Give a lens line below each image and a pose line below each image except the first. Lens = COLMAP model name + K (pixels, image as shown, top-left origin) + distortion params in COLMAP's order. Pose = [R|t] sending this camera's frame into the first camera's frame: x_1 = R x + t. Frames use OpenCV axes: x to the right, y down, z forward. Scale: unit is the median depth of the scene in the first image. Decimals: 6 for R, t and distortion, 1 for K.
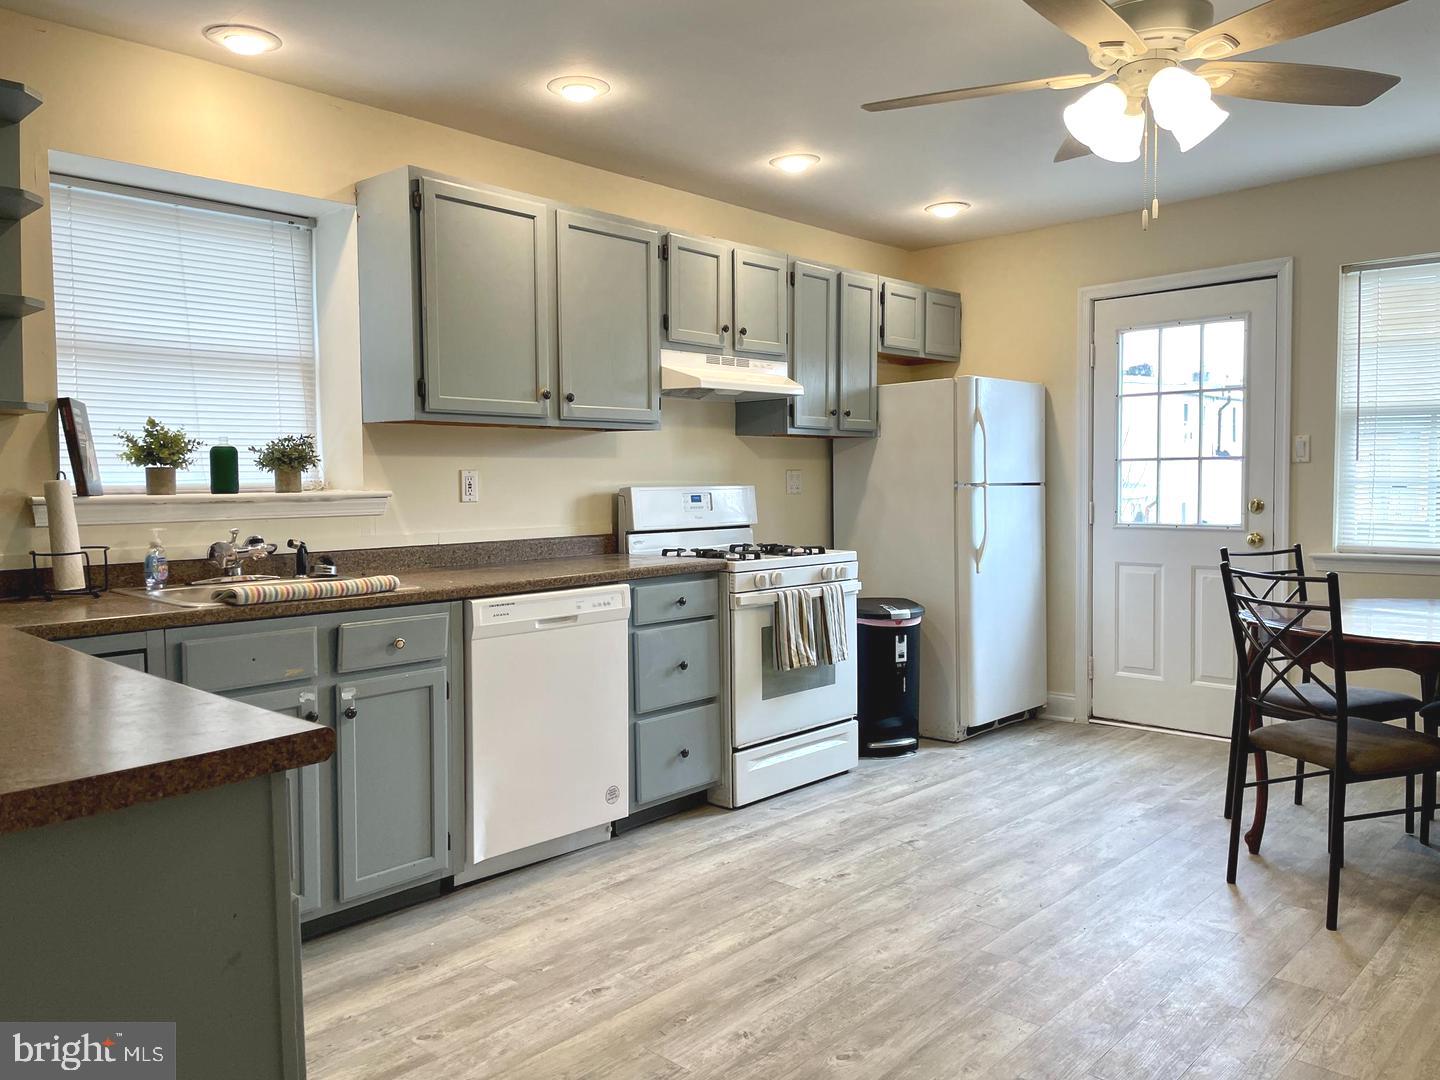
lens RADIAL K [[1074.9, 0, 721.4], [0, 1074.9, 529.0], [0, 0, 1]] dist [0.099550, -0.132057]
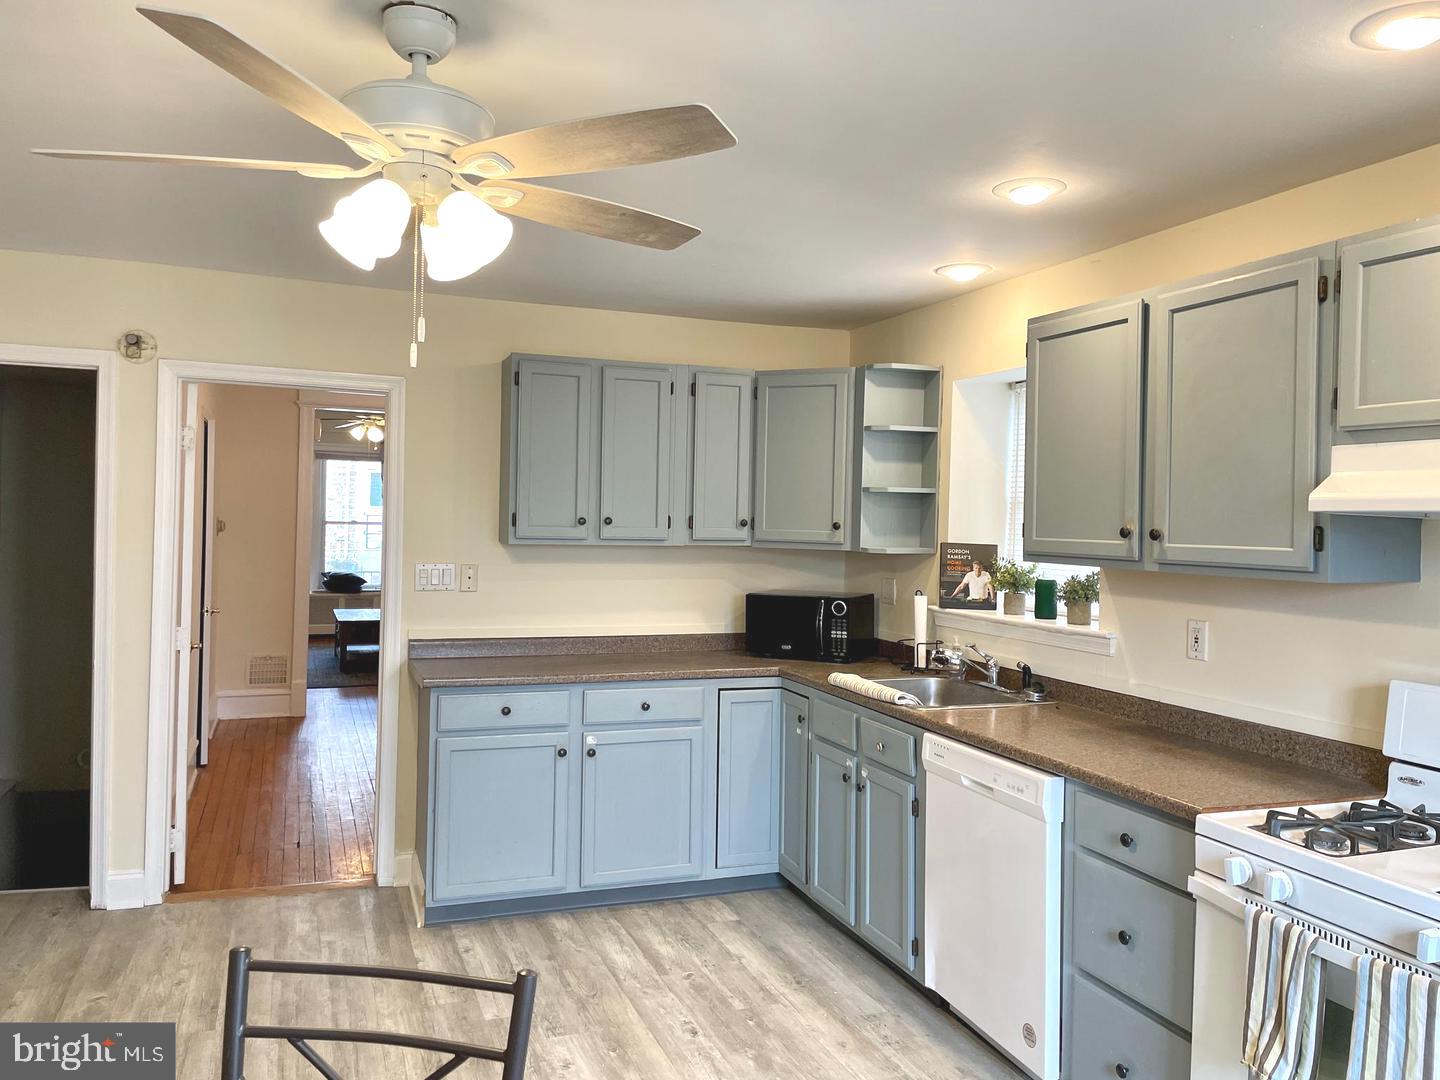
lens RADIAL K [[1074.9, 0, 721.4], [0, 1074.9, 529.0], [0, 0, 1]] dist [0.099550, -0.132057]
pose [[-0.432038, 0.003476, -0.901849, 0.846245], [-0.065674, 0.997216, 0.035305, -0.164370], [0.899461, 0.074481, -0.430607, 1.302313]]
